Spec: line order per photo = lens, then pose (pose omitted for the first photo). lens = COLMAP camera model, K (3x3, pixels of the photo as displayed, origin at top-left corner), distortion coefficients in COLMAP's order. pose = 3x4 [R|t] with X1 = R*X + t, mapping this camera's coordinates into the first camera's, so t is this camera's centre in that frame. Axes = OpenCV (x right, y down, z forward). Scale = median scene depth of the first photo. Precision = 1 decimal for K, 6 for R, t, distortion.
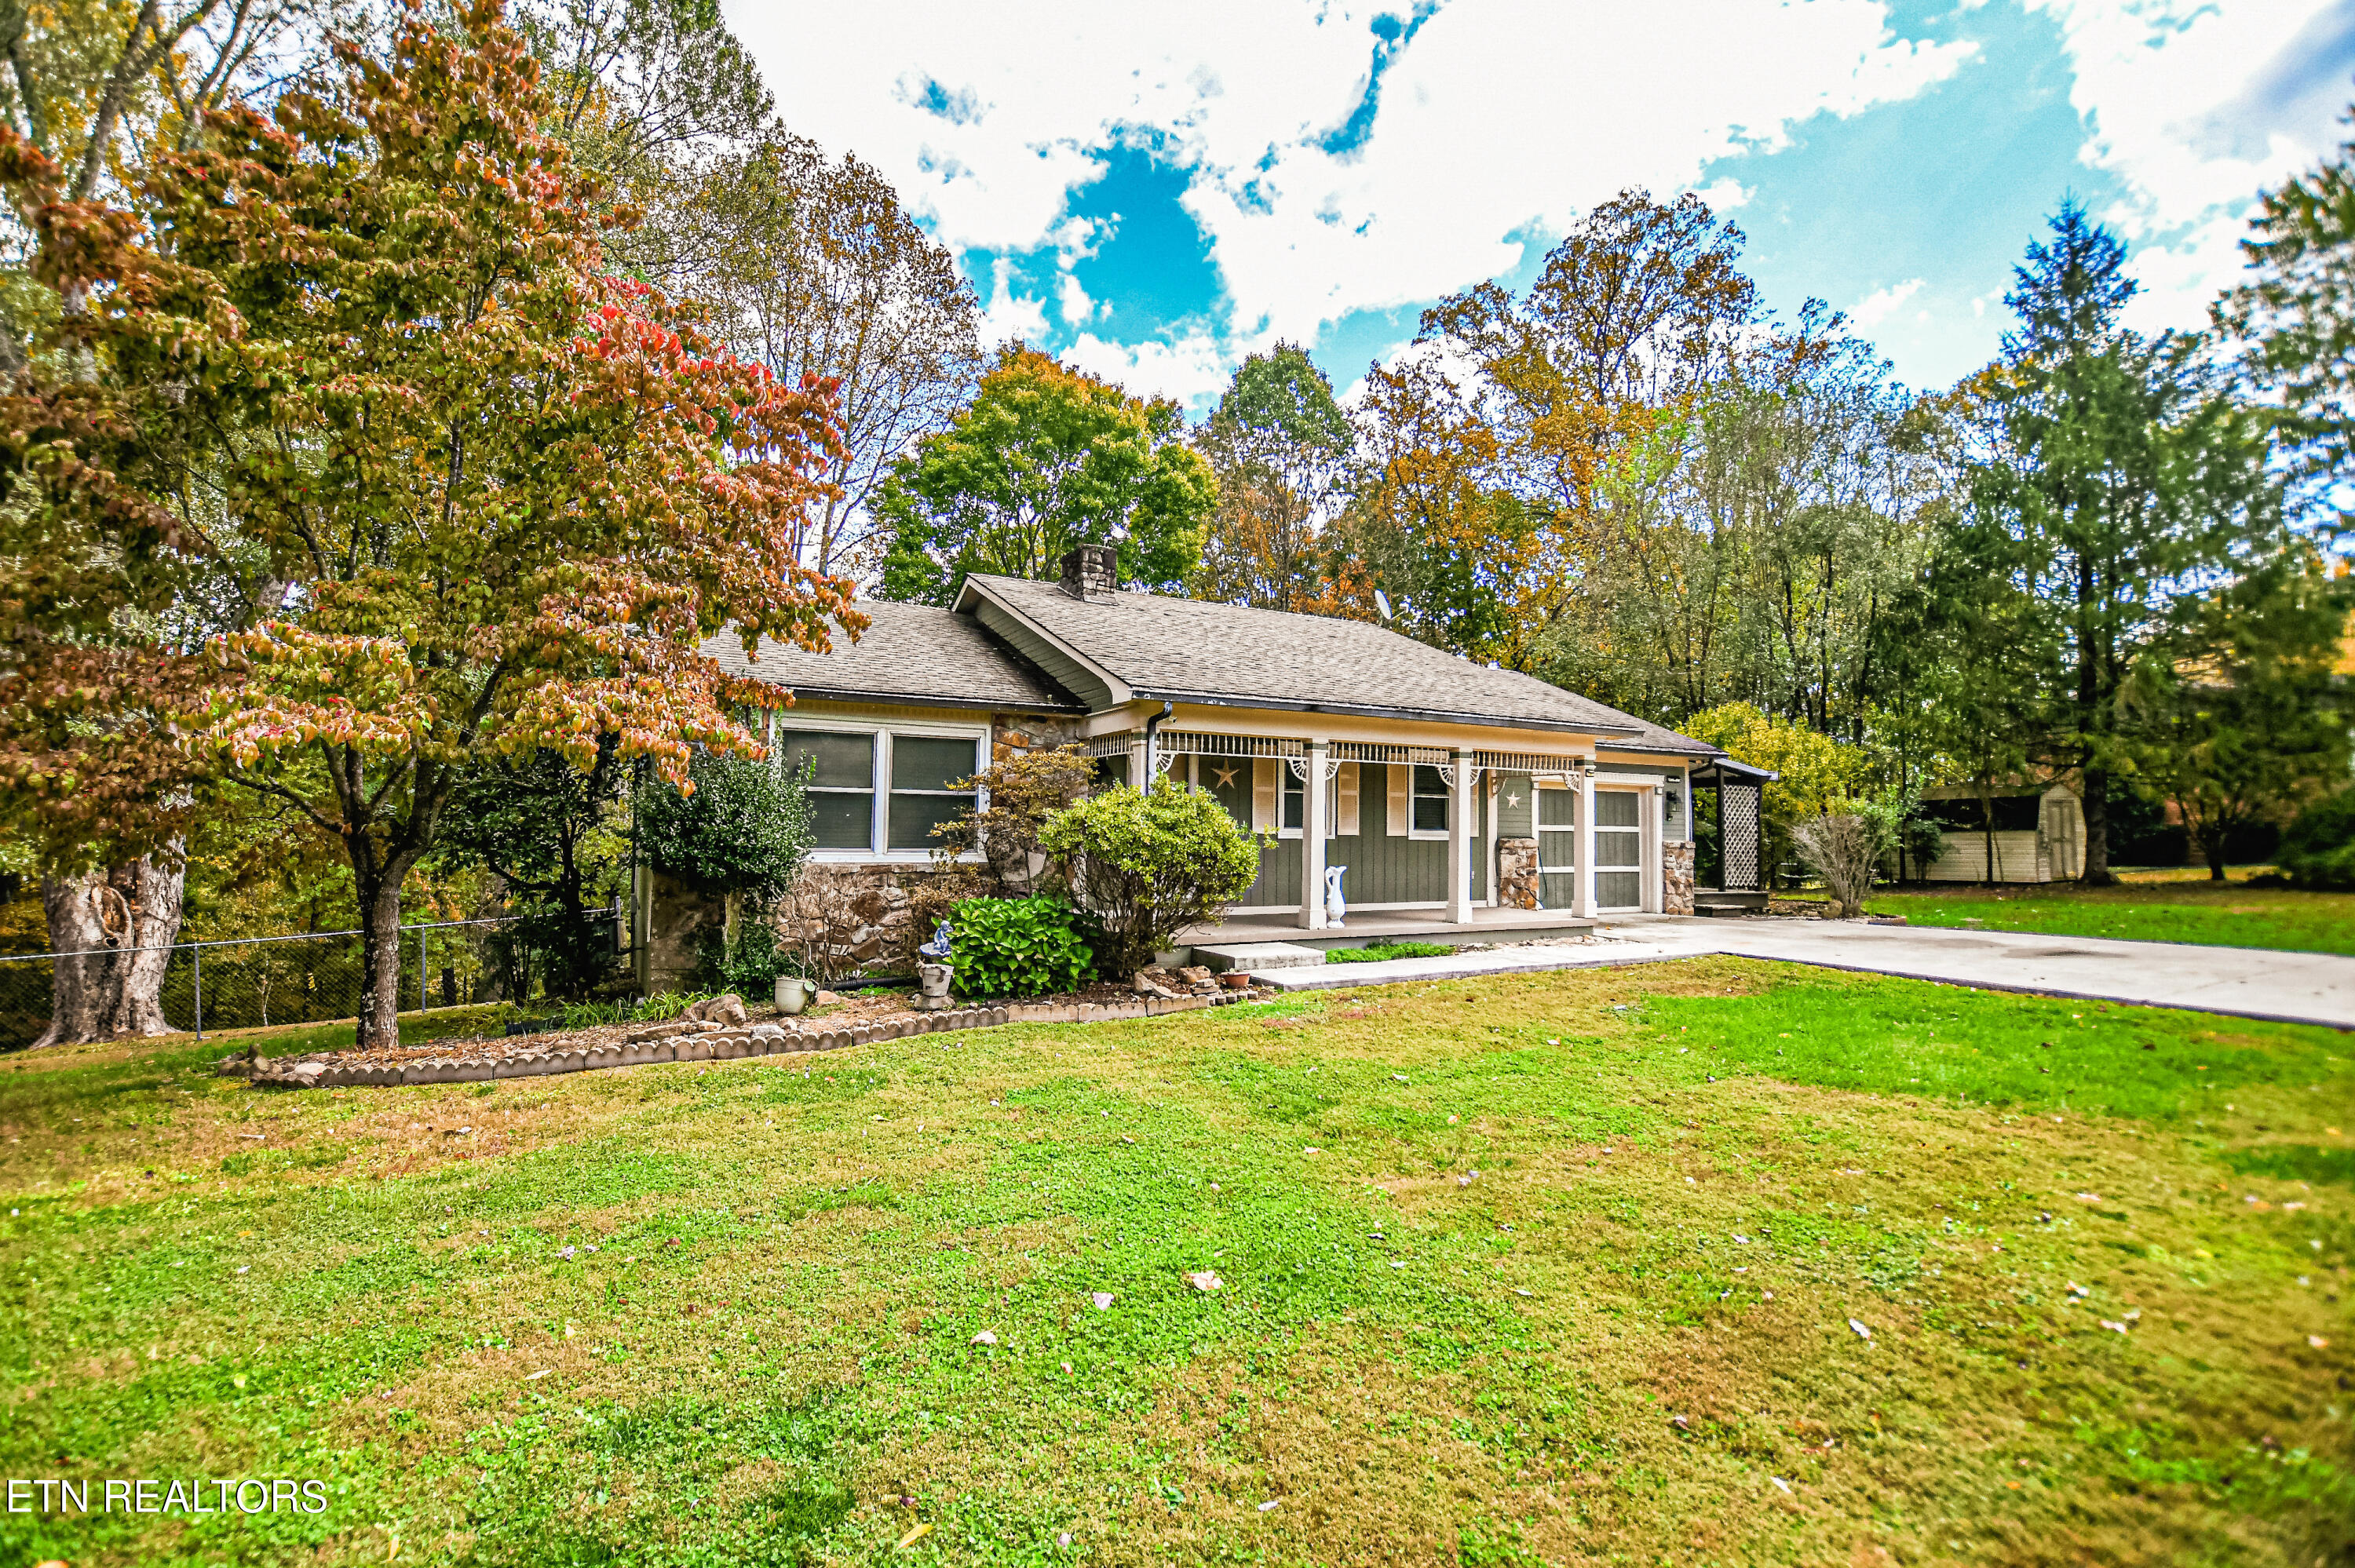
lens RADIAL K [[1037.9, 0, 1160.9], [0, 1037.9, 781.3], [0, 0, 1]] dist [-0.035344, 0.003812]
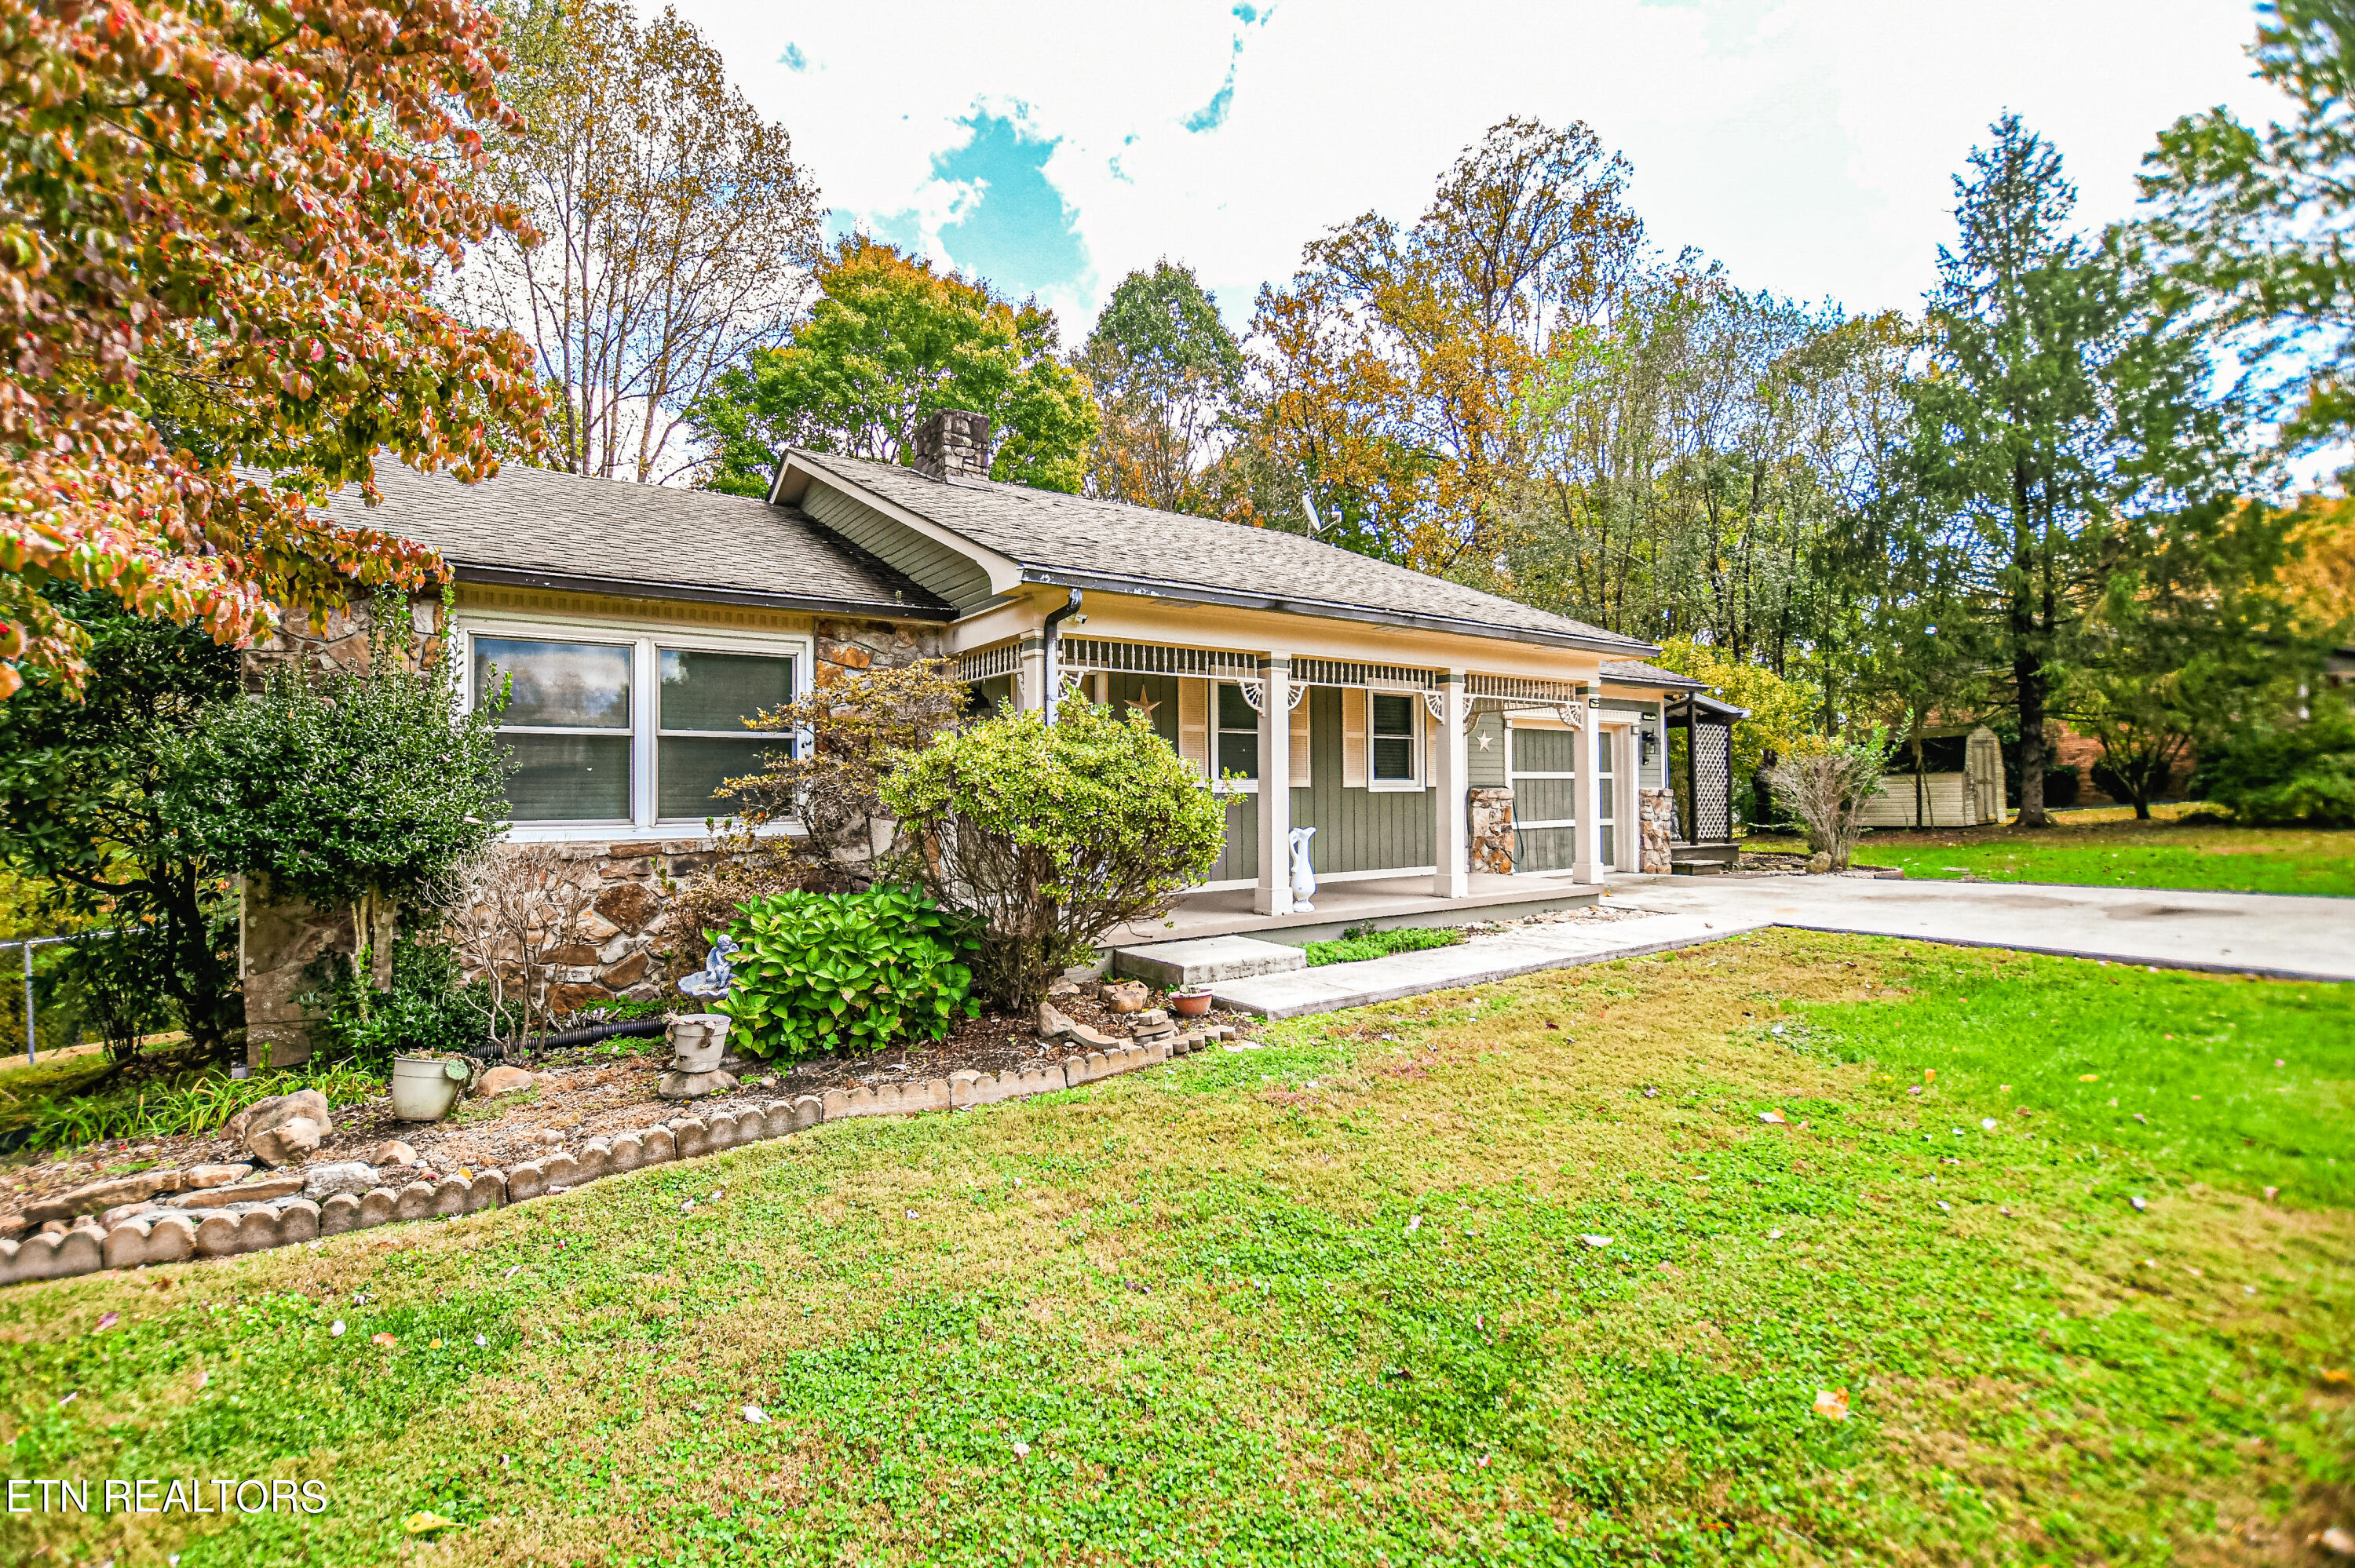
lens RADIAL K [[1037.9, 0, 1160.9], [0, 1037.9, 781.3], [0, 0, 1]] dist [-0.035344, 0.003812]
pose [[0.992156, -0.020020, 0.123389, -0.019385], [0.015598, 0.999204, 0.036706, 0.019093], [-0.124026, -0.034494, 0.991679, 0.265222]]
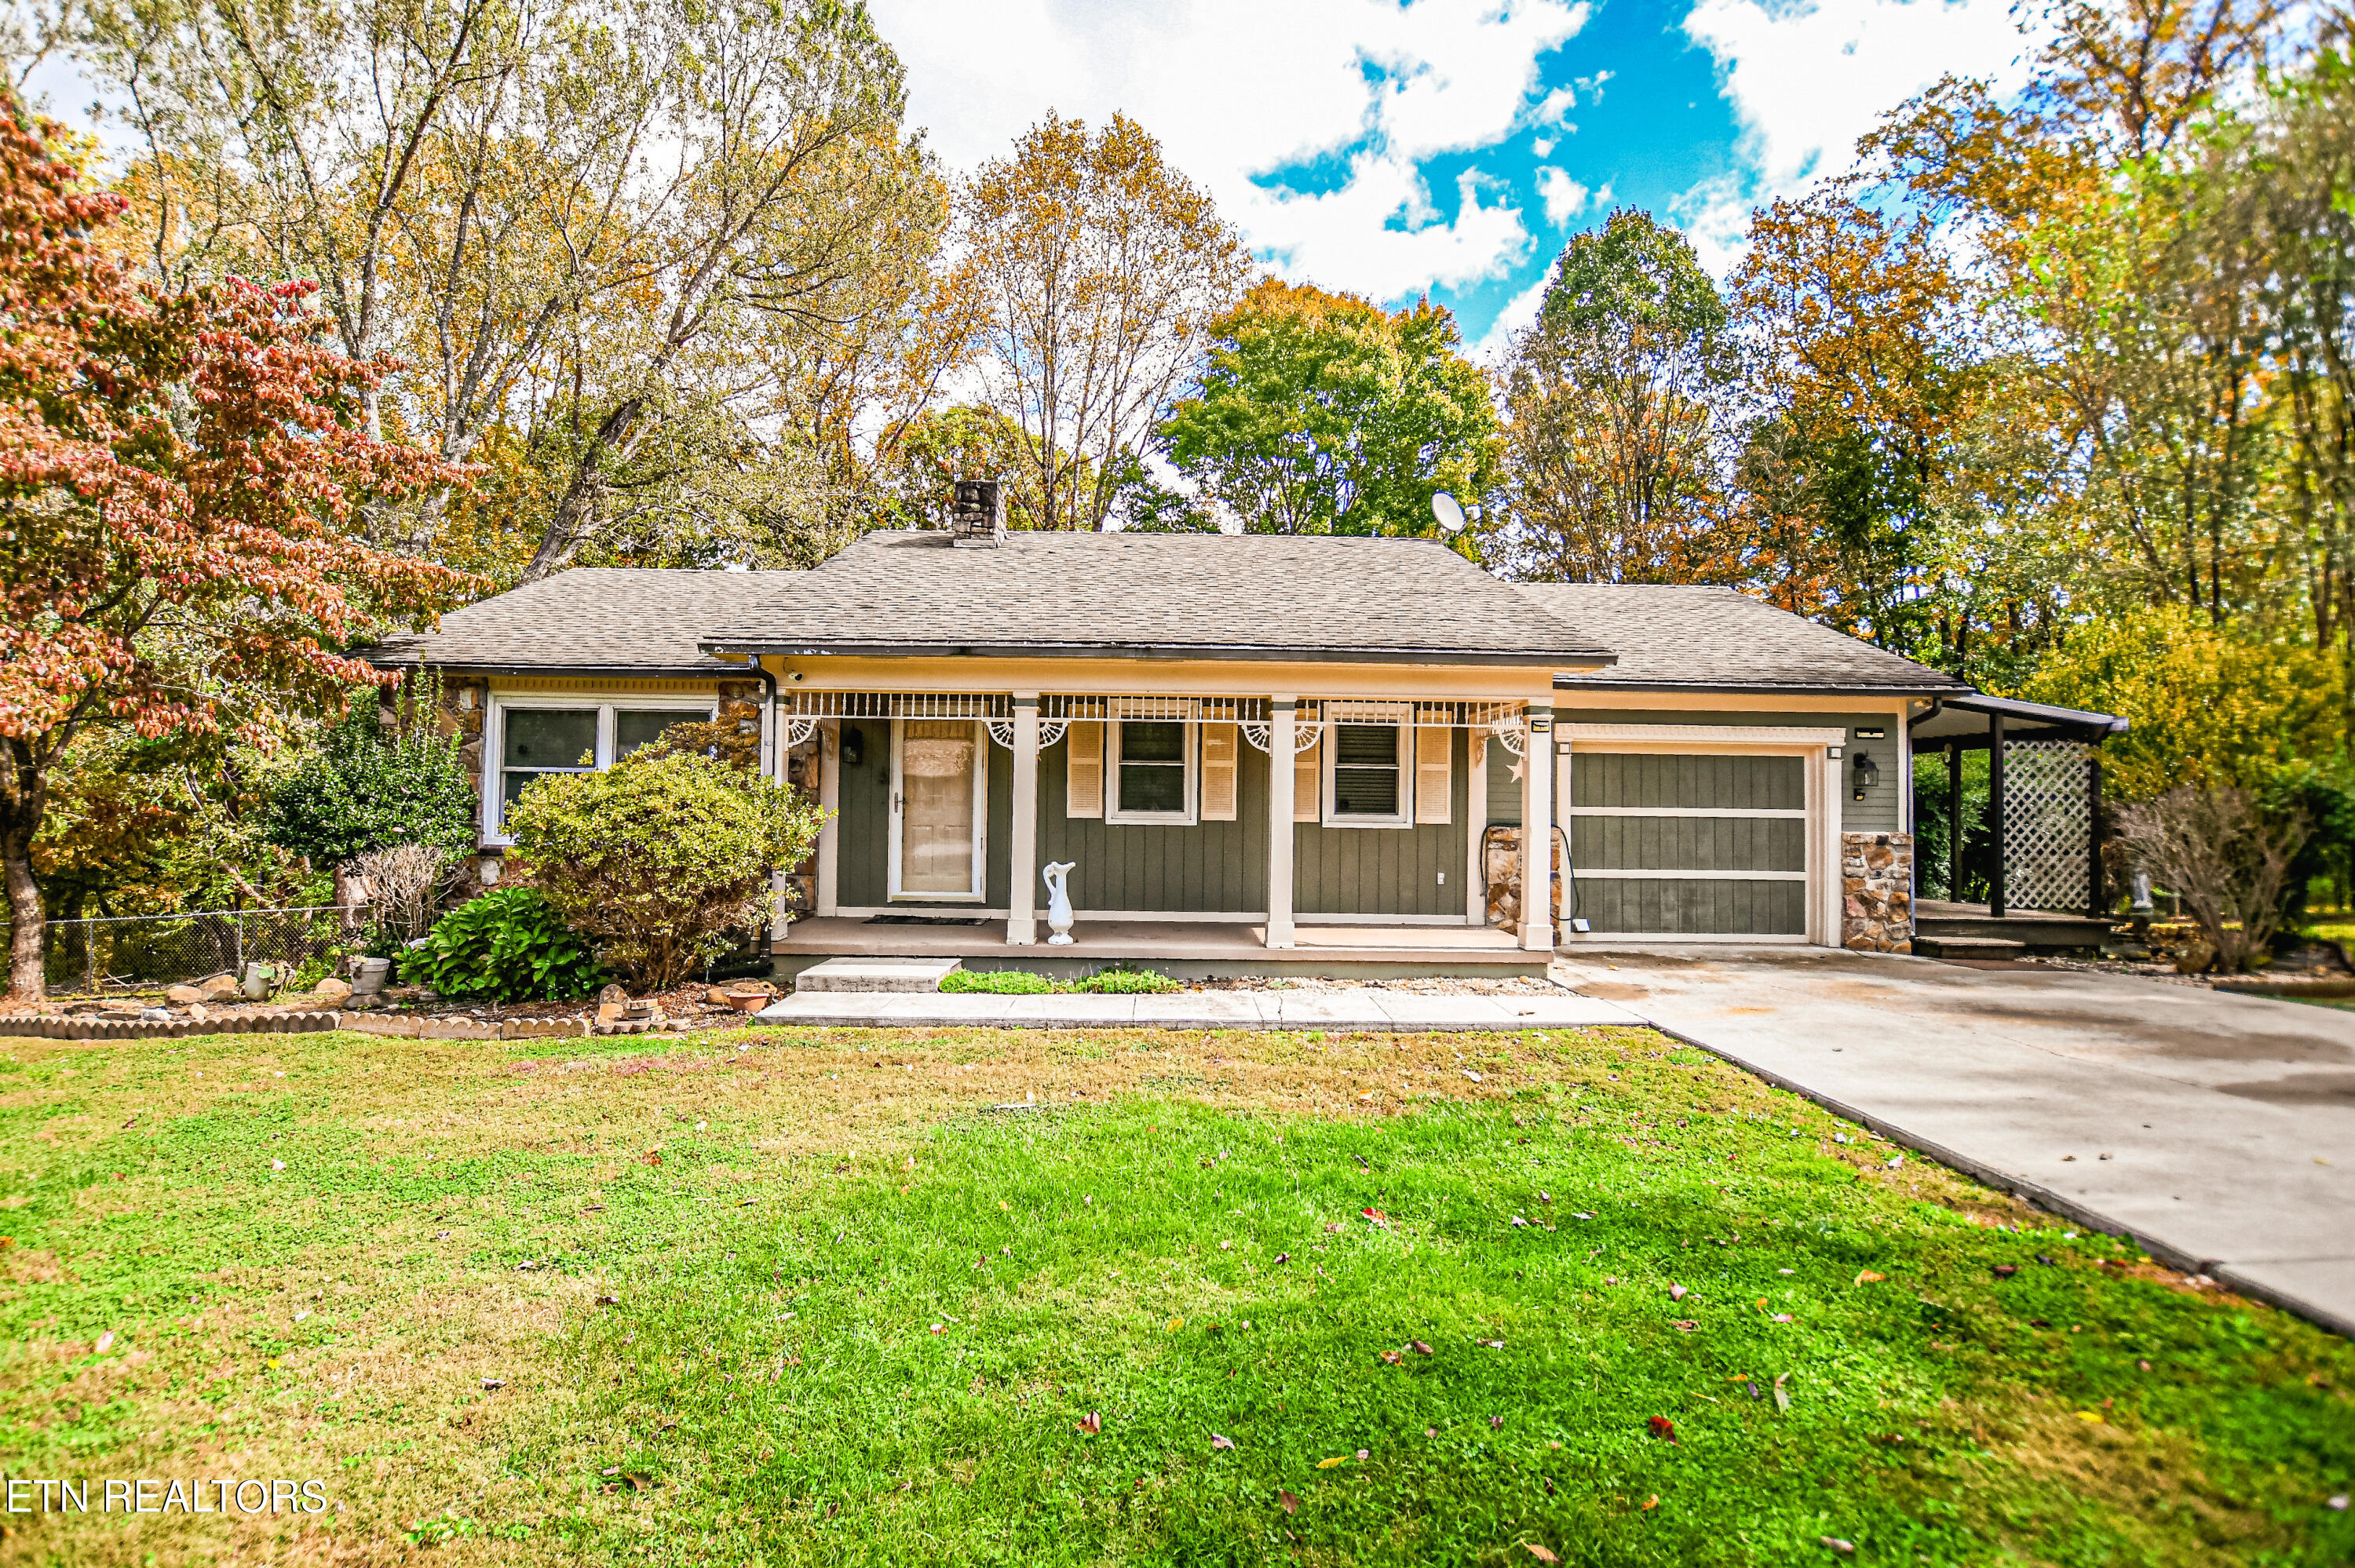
lens RADIAL K [[1068.7, 0, 1154.2], [0, 1068.7, 779.0], [0, 0, 1]] dist [-0.022721, 0.000087]
pose [[0.899028, -0.011753, -0.437734, 0.527658], [0.017677, 0.999799, 0.009461, 0.015440], [0.437535, -0.016243, 0.899055, 0.315996]]
